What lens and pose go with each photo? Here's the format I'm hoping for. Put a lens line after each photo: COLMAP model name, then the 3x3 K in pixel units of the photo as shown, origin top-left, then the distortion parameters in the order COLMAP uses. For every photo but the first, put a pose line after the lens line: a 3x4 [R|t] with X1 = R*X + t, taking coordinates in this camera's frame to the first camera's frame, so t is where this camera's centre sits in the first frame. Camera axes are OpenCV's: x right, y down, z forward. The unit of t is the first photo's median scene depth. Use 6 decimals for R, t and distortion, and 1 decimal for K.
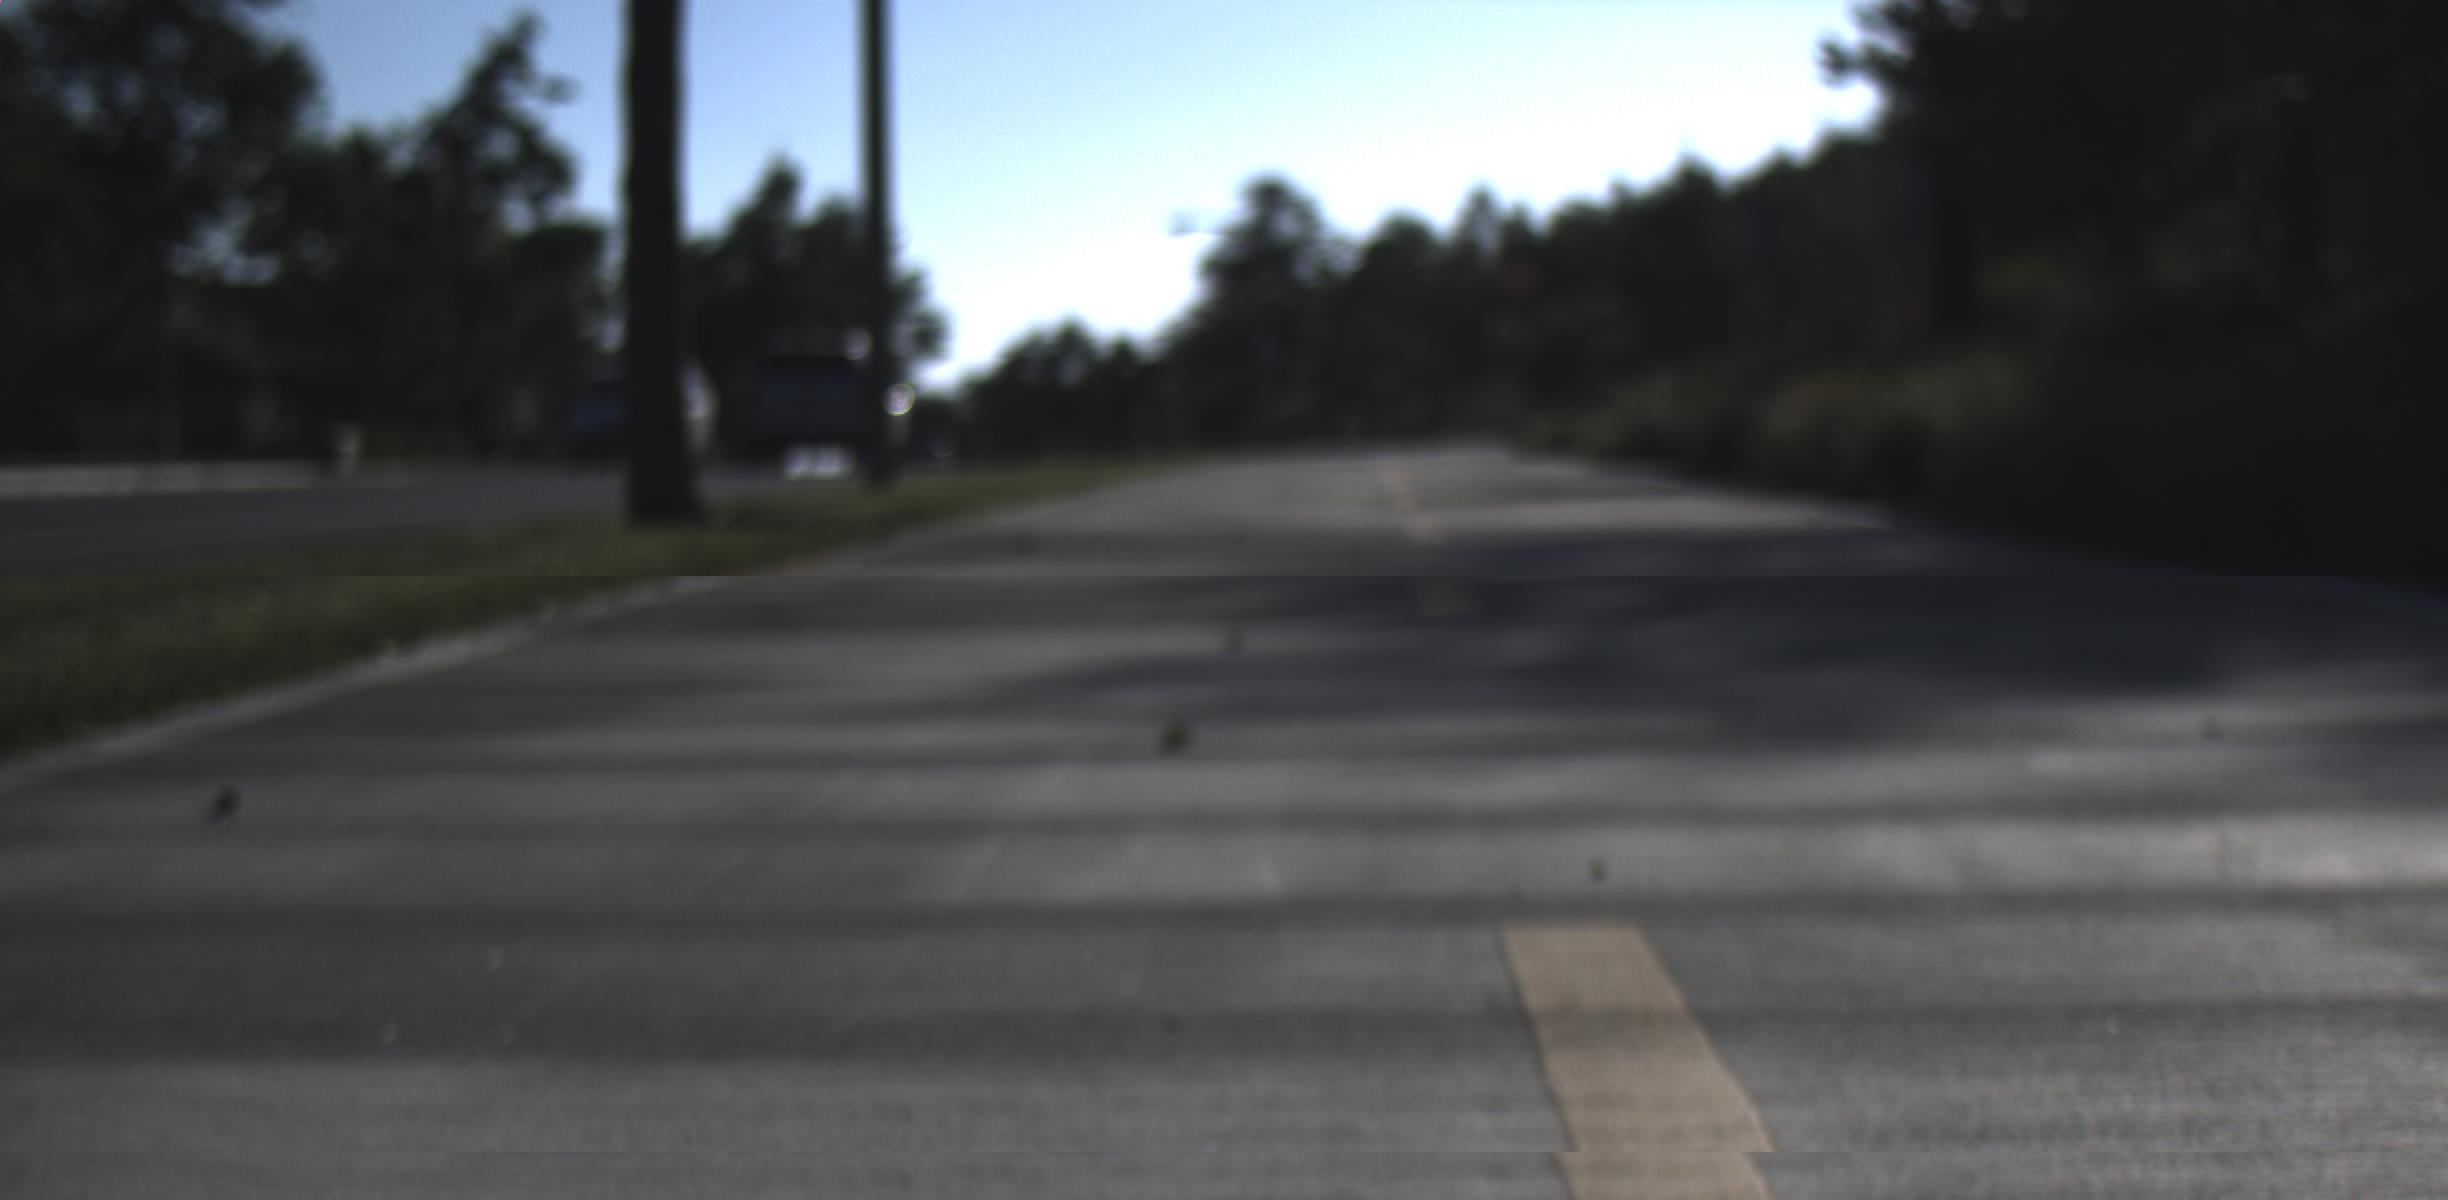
lens RADIAL K [[5400.3, 0, 1227.6], [0, 5400.3, 778.4], [0, 0, 1]] dist [-0.042013, 2.179392]
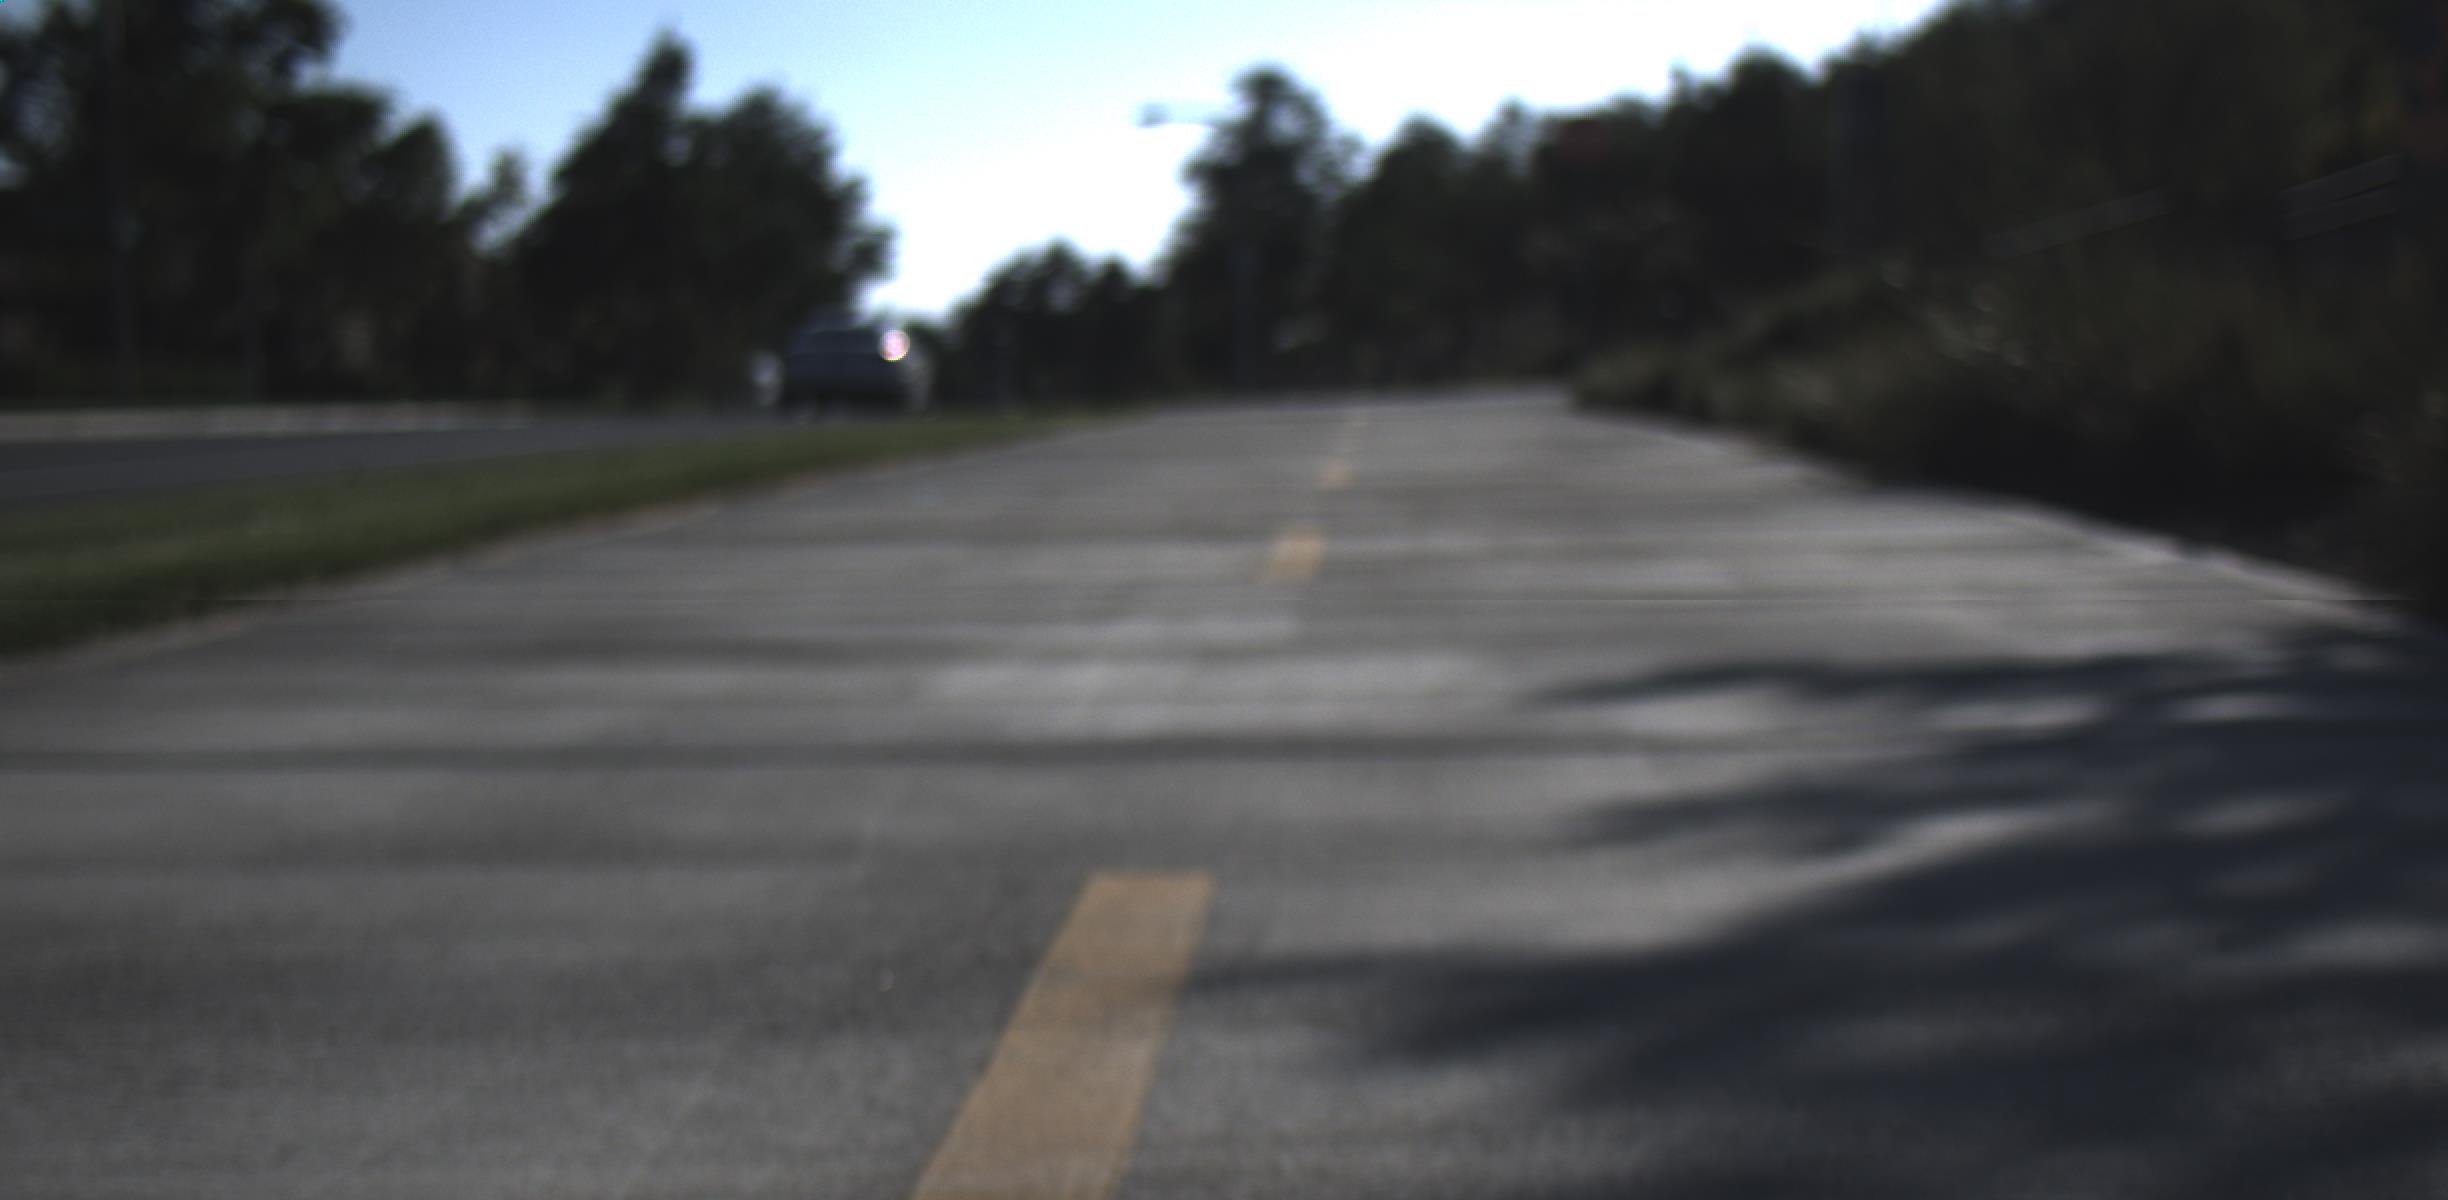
lens RADIAL K [[5400.3, 0, 1227.6], [0, 5400.3, 778.4], [0, 0, 1]] dist [-0.042013, 2.179392]
pose [[0.999986, -0.000962, -0.005191, 0.006270], [0.001030, 0.999913, 0.013184, -0.010279], [0.005177, -0.013189, 0.999900, 0.150819]]
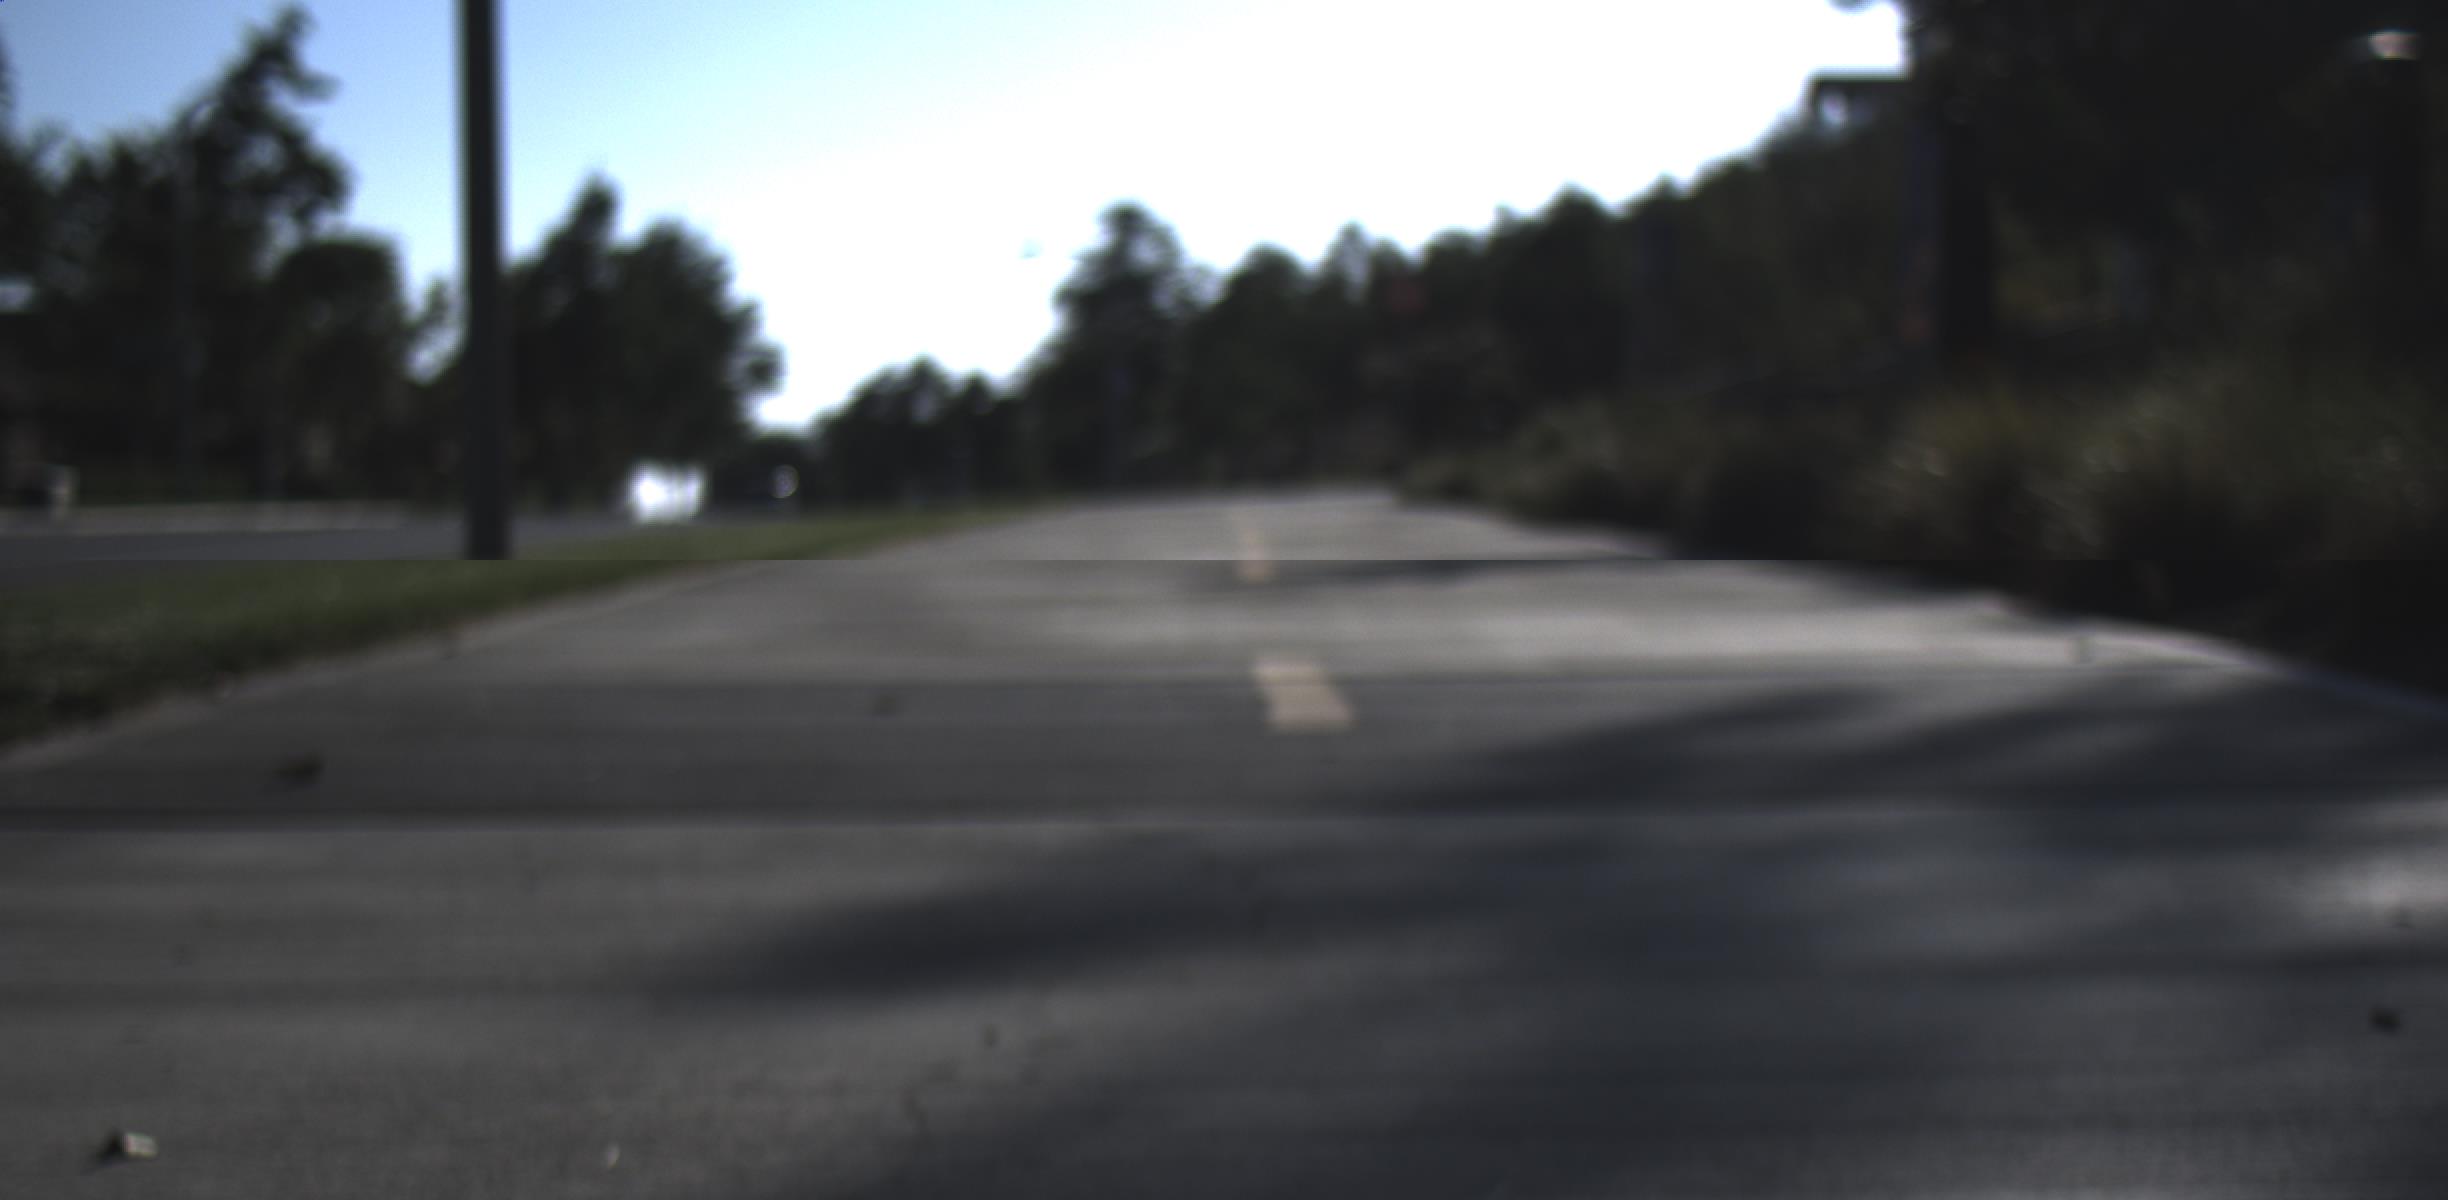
lens RADIAL K [[5400.3, 0, 1227.6], [0, 5400.3, 778.4], [0, 0, 1]] dist [-0.042013, 2.179392]
pose [[0.999695, -0.001625, 0.024624, 0.002203], [0.001798, 0.999974, -0.007022, -0.004362], [-0.024612, 0.007064, 0.999672, 0.063133]]
